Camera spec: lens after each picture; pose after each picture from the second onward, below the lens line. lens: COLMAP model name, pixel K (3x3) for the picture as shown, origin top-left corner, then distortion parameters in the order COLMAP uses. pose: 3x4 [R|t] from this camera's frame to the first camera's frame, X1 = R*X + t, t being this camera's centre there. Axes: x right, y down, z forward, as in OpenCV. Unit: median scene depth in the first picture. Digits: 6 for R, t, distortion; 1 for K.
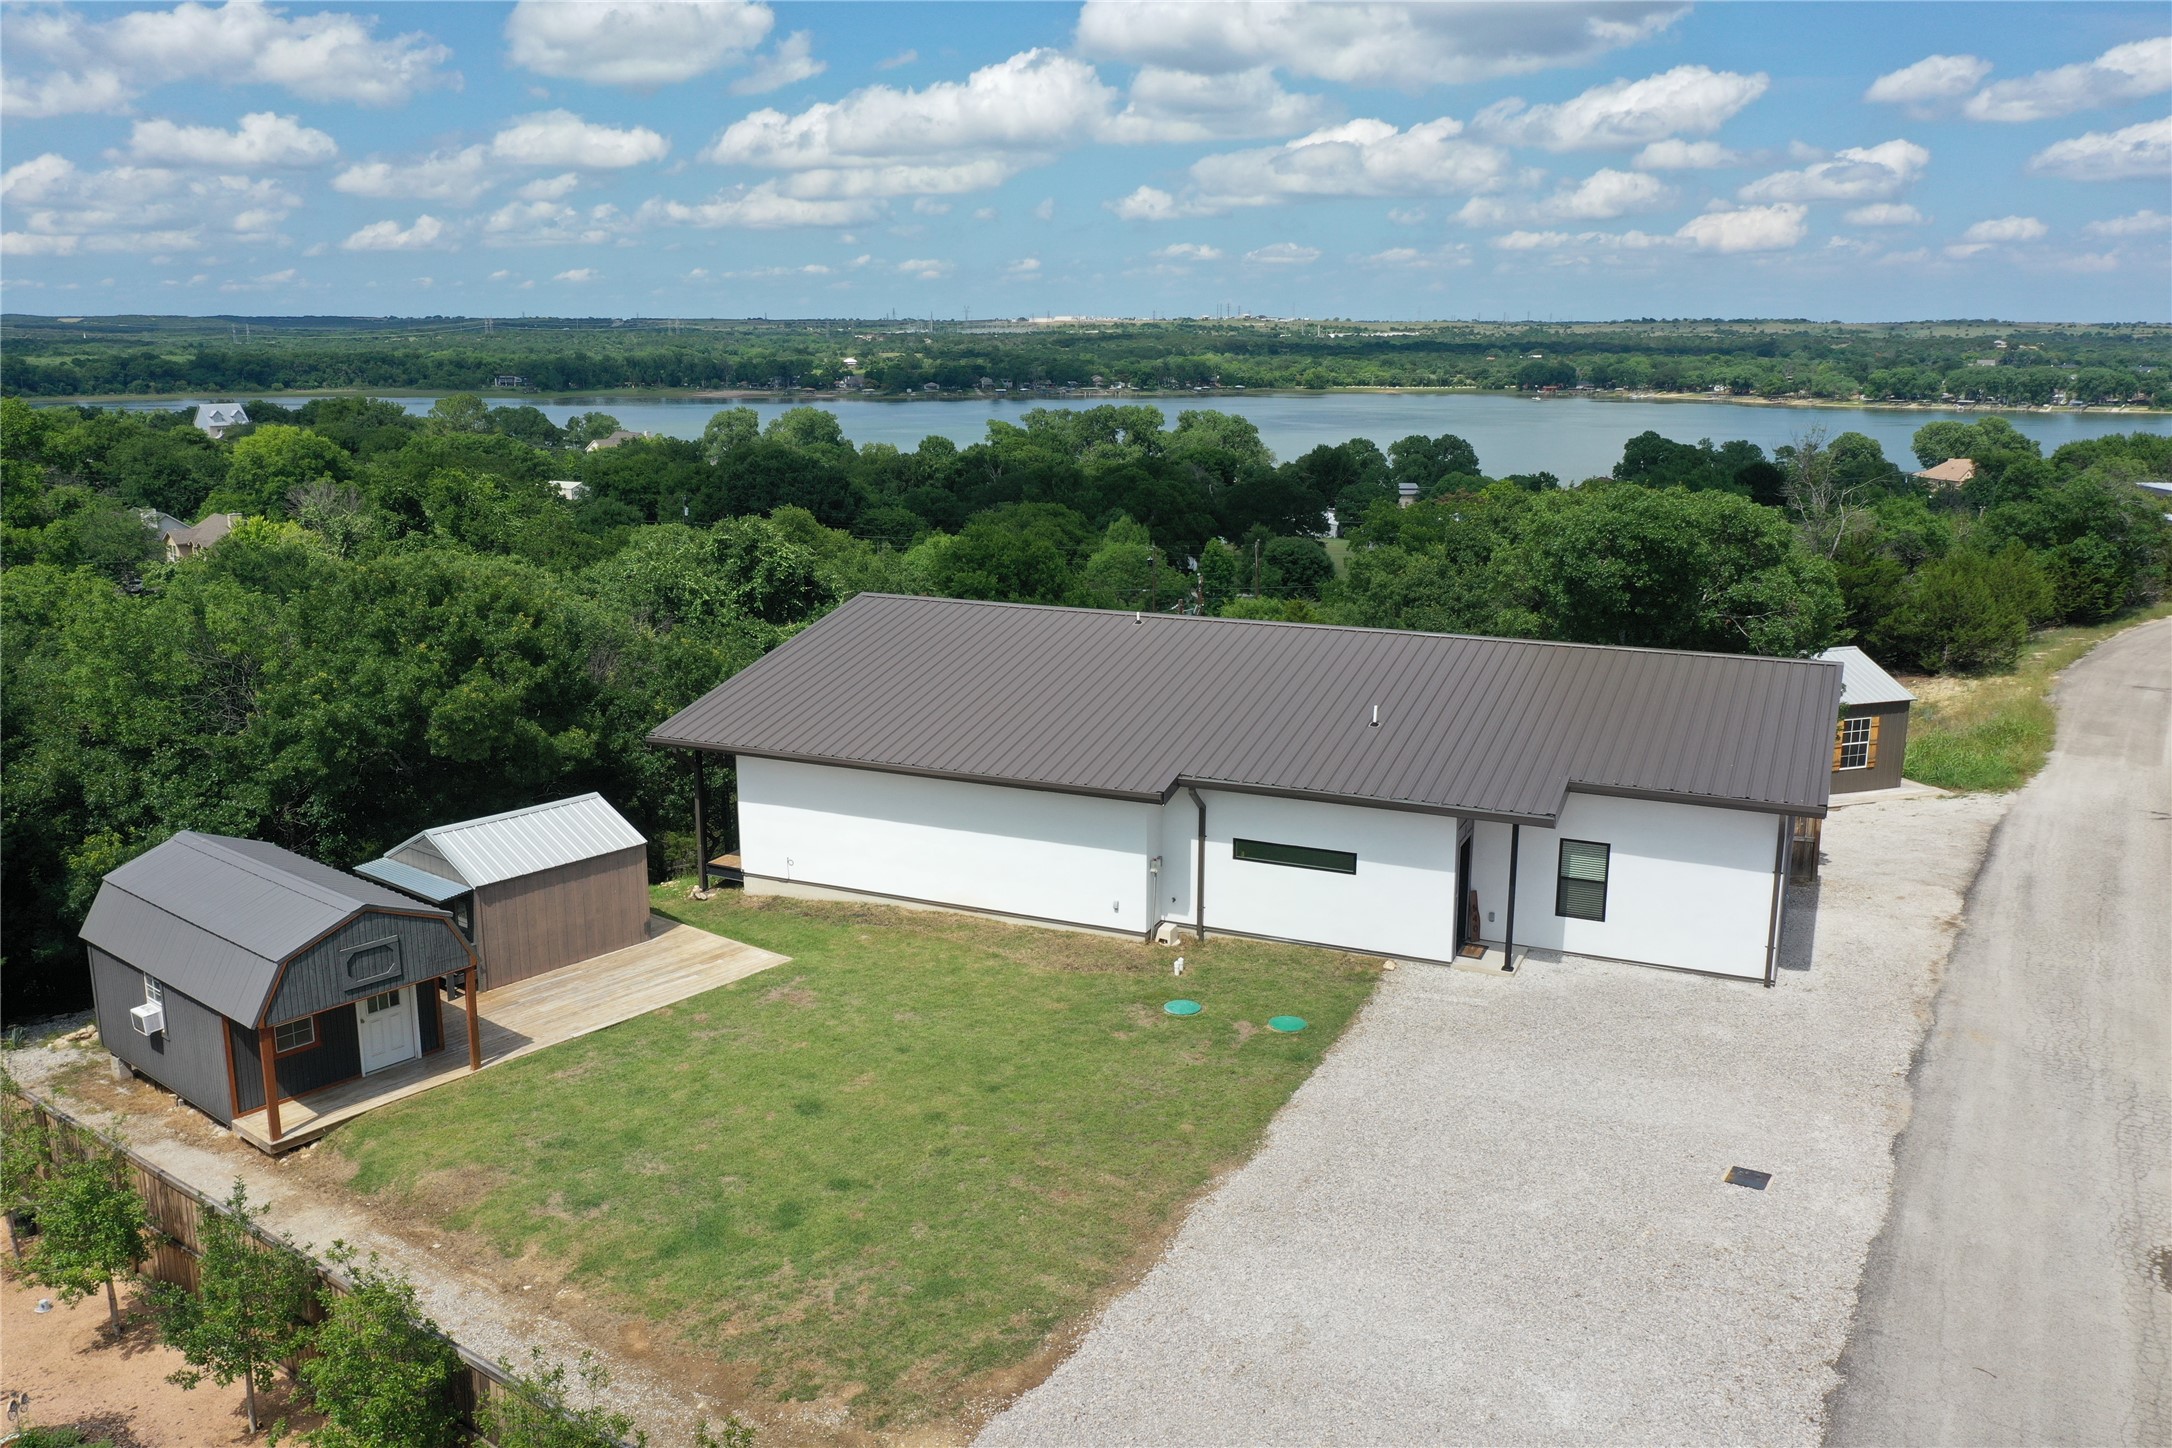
lens RADIAL K [[1710.1, 0, 1086.0], [0, 1710.1, 724.0], [0, 0, 1]] dist [0.002028, 0.005547]
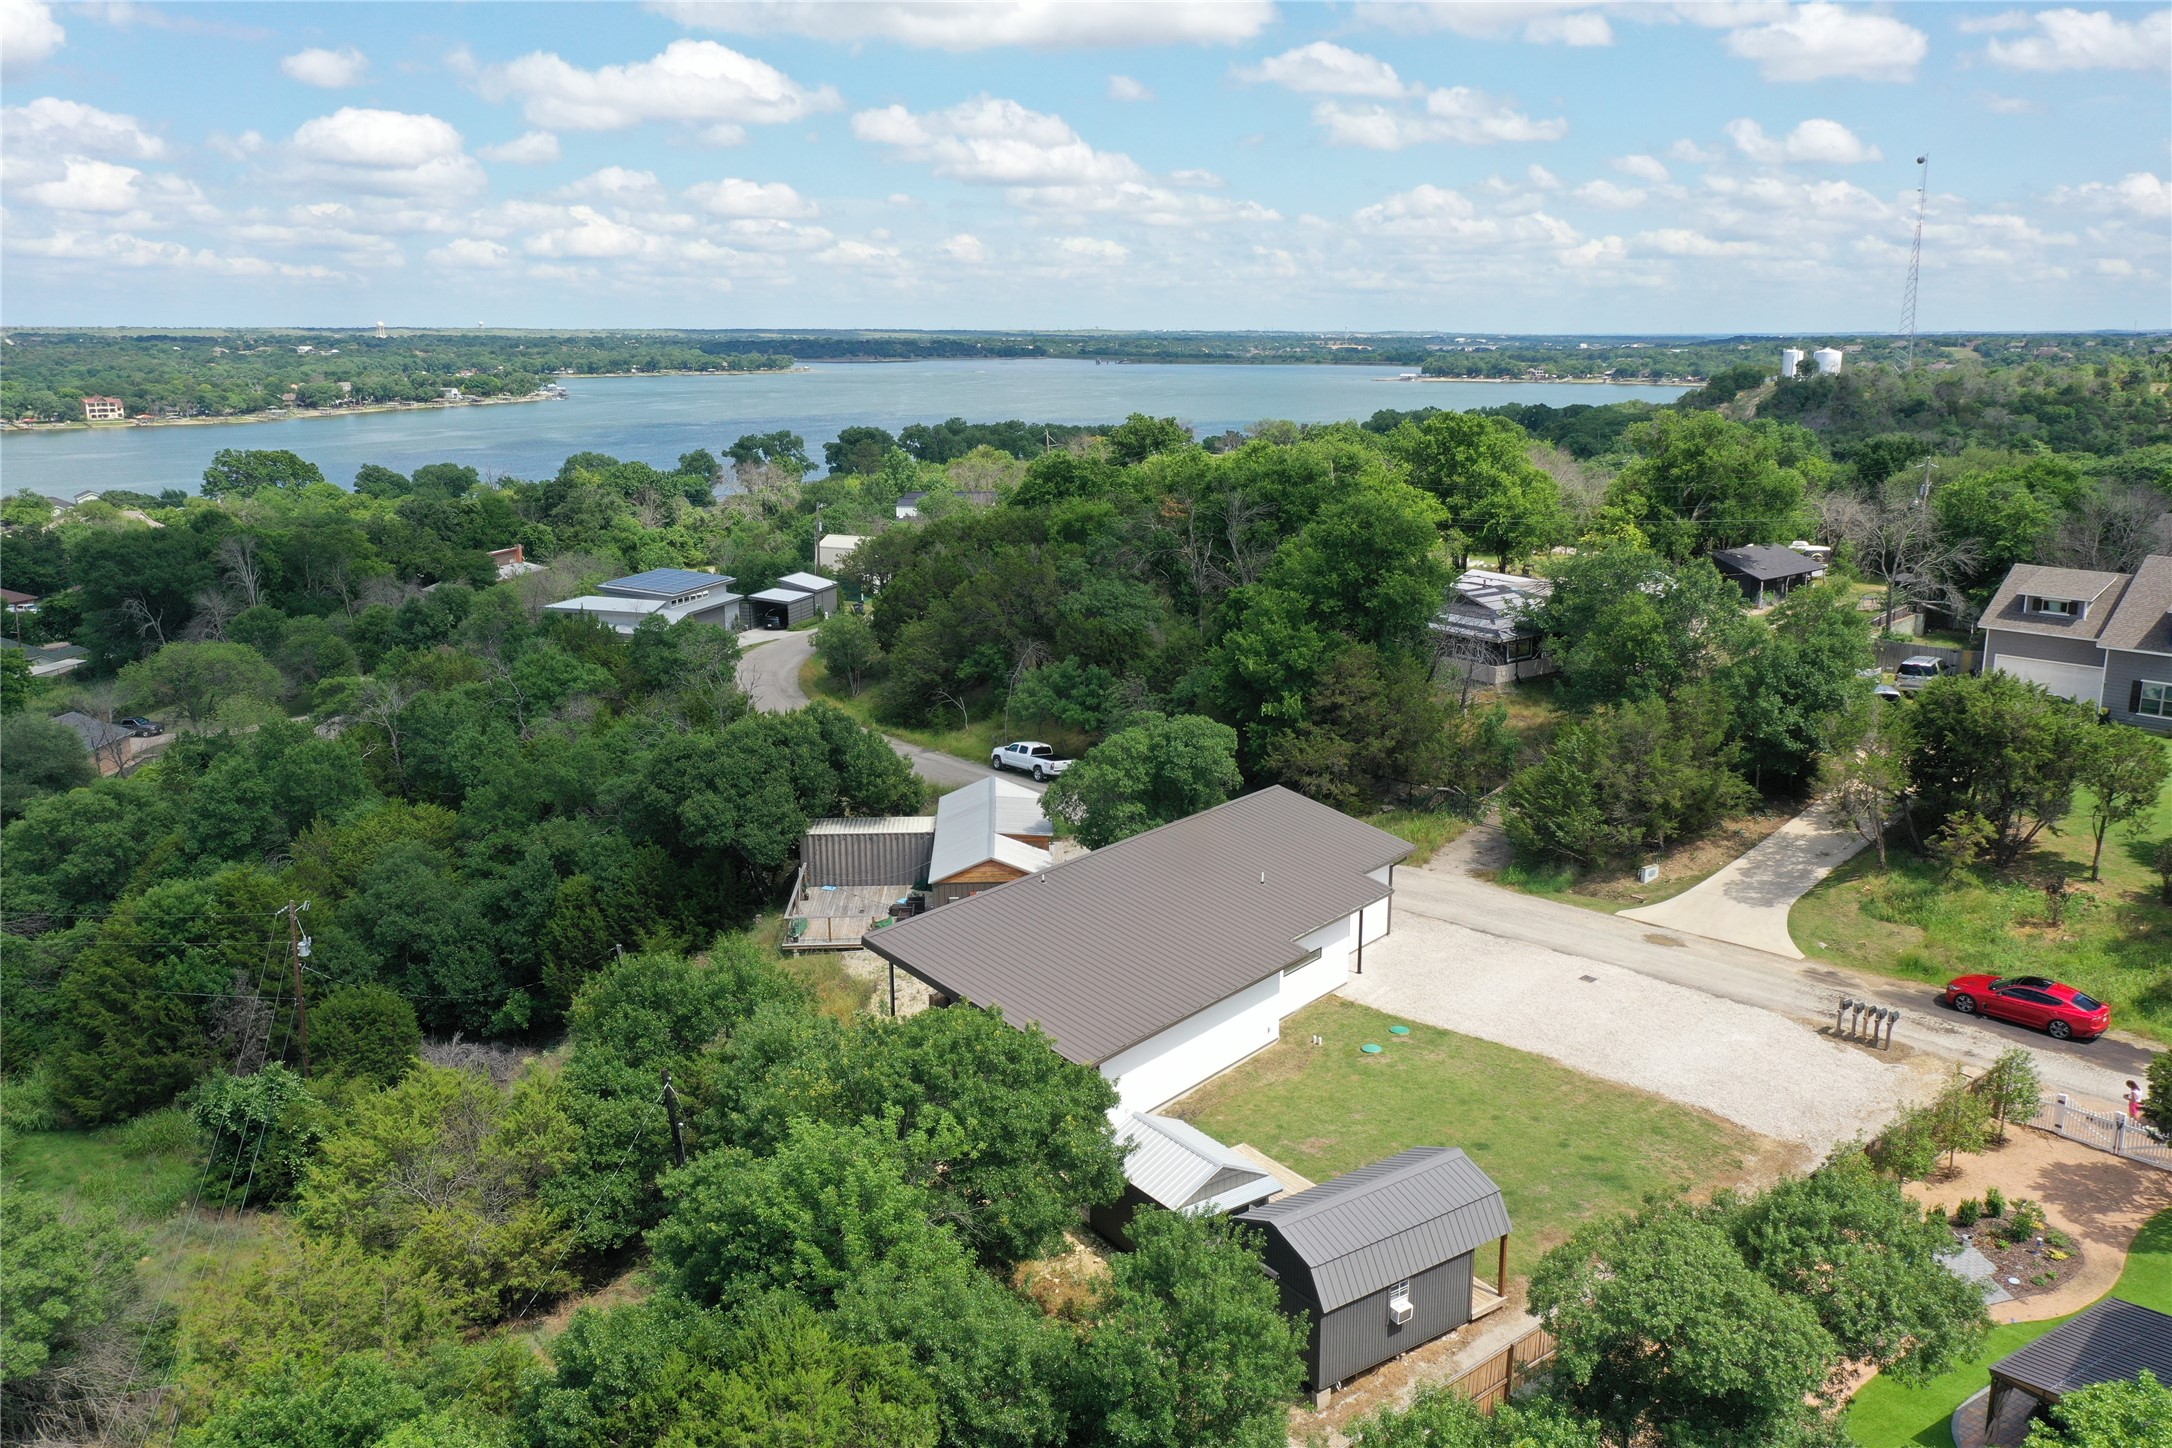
lens RADIAL K [[1710.1, 0, 1086.0], [0, 1710.1, 724.0], [0, 0, 1]] dist [0.002028, 0.005547]
pose [[0.282744, -0.215179, 0.934748, -1.494901], [0.231936, 0.960932, 0.151051, -0.464796], [-0.930732, 0.174093, 0.321605, 0.554126]]
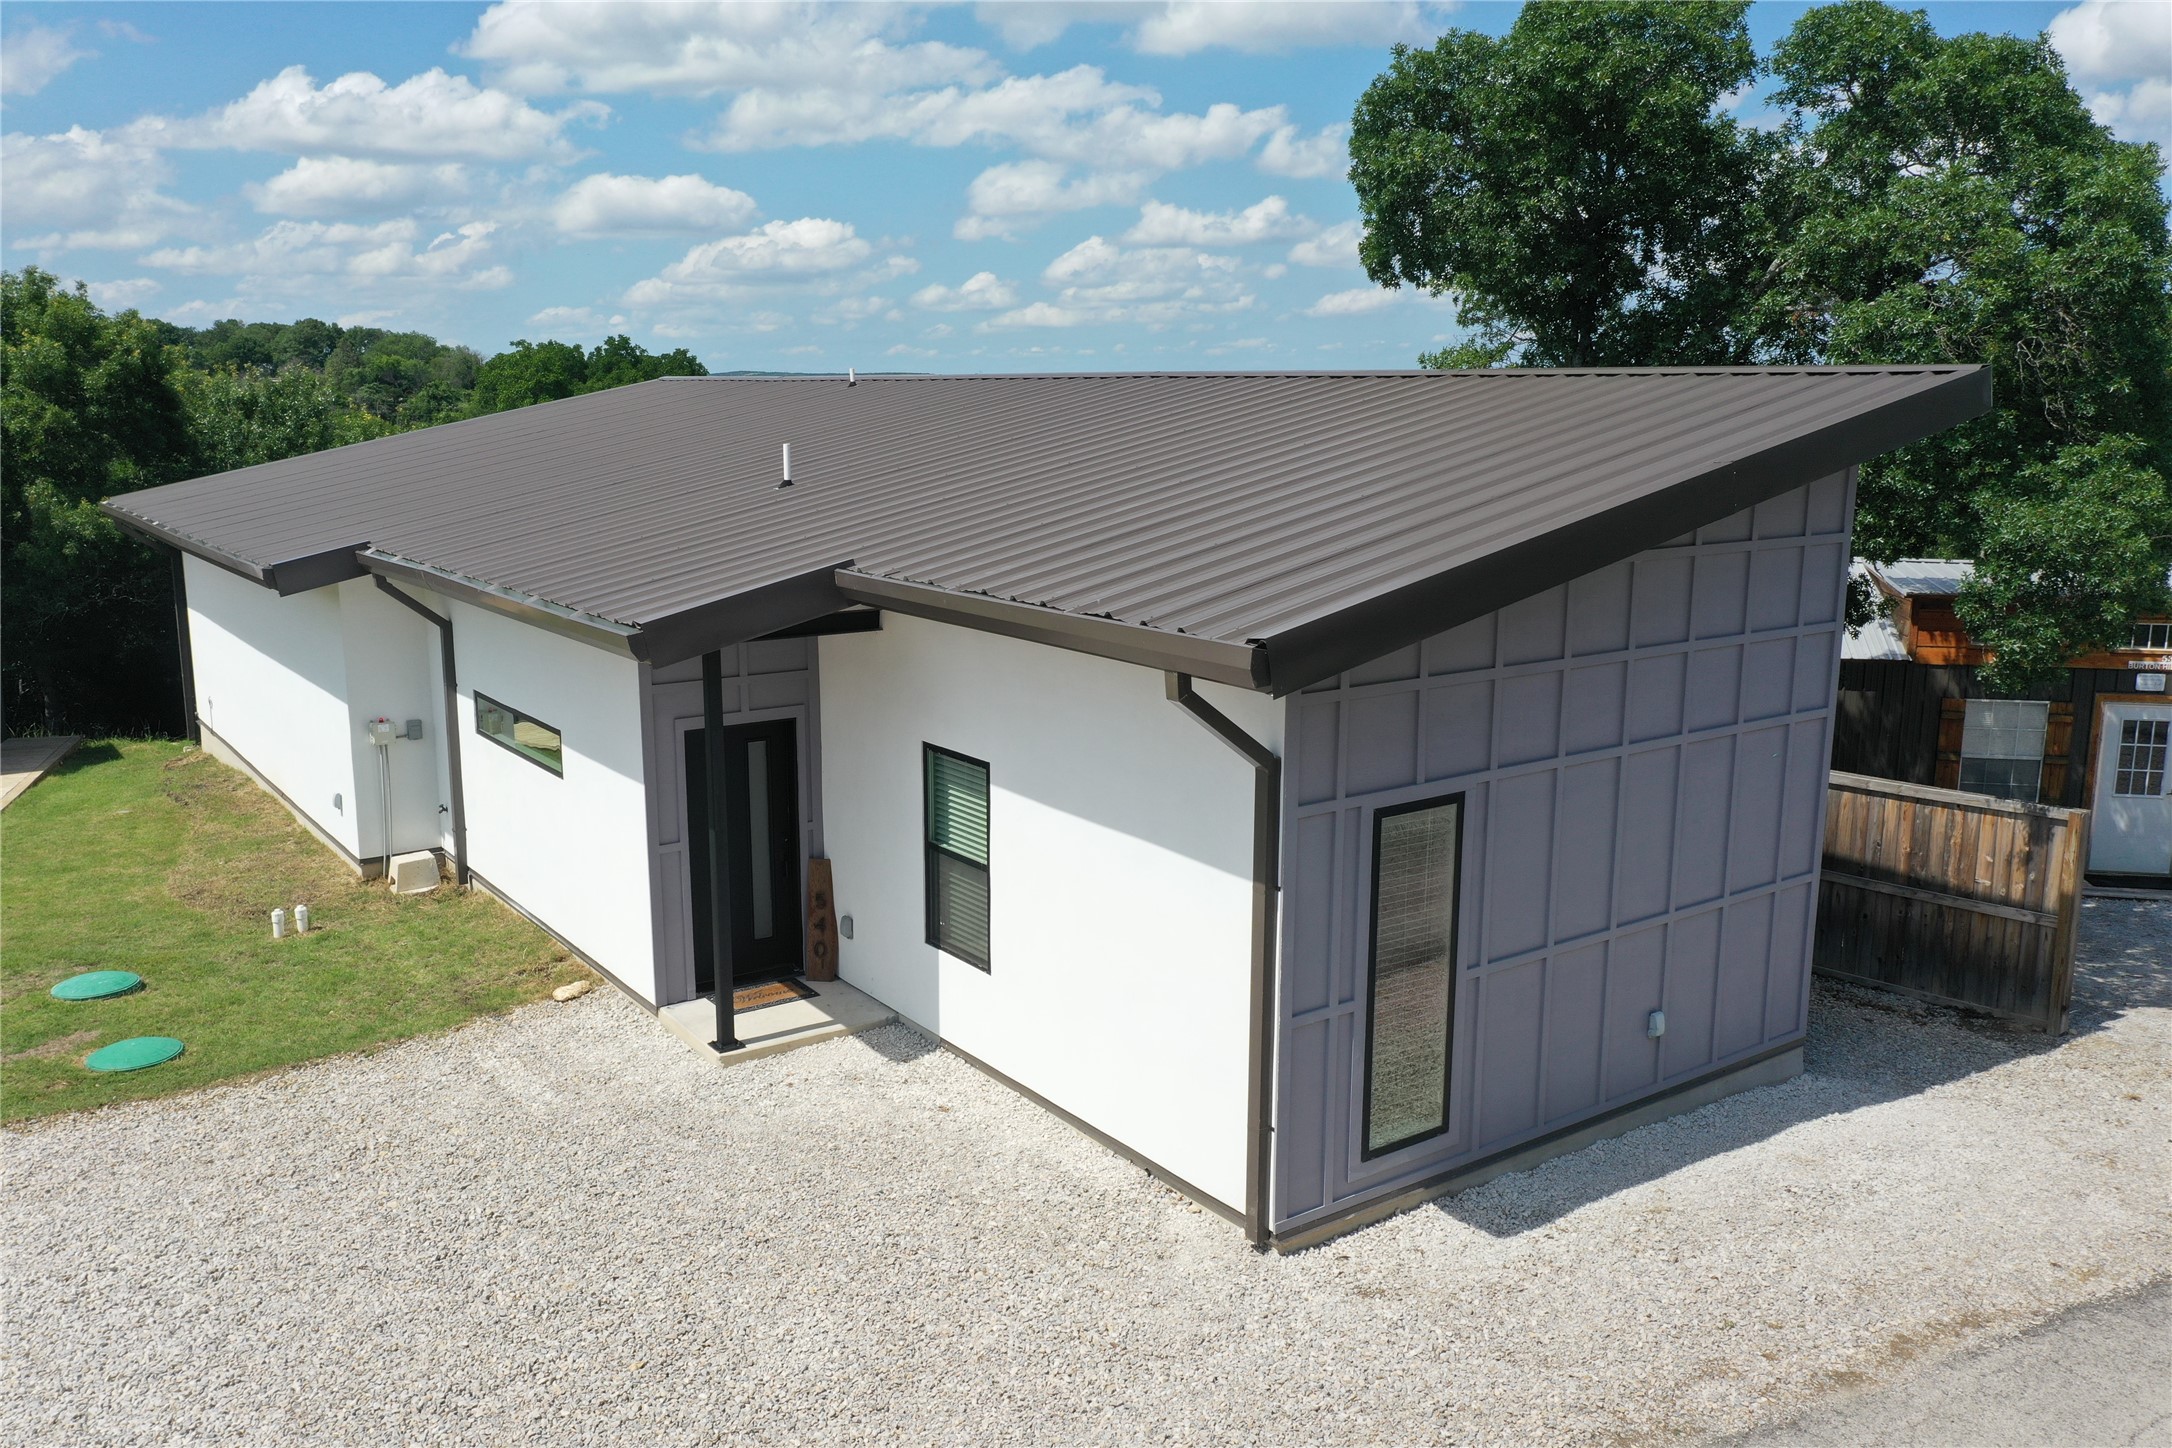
lens RADIAL K [[1710.1, 0, 1086.0], [0, 1710.1, 724.0], [0, 0, 1]] dist [0.002028, 0.005547]
pose [[0.866172, 0.098433, -0.489955, 0.464943], [-0.114841, 0.993378, -0.003452, 0.055848], [0.486371, 0.059257, 0.871741, 0.632605]]
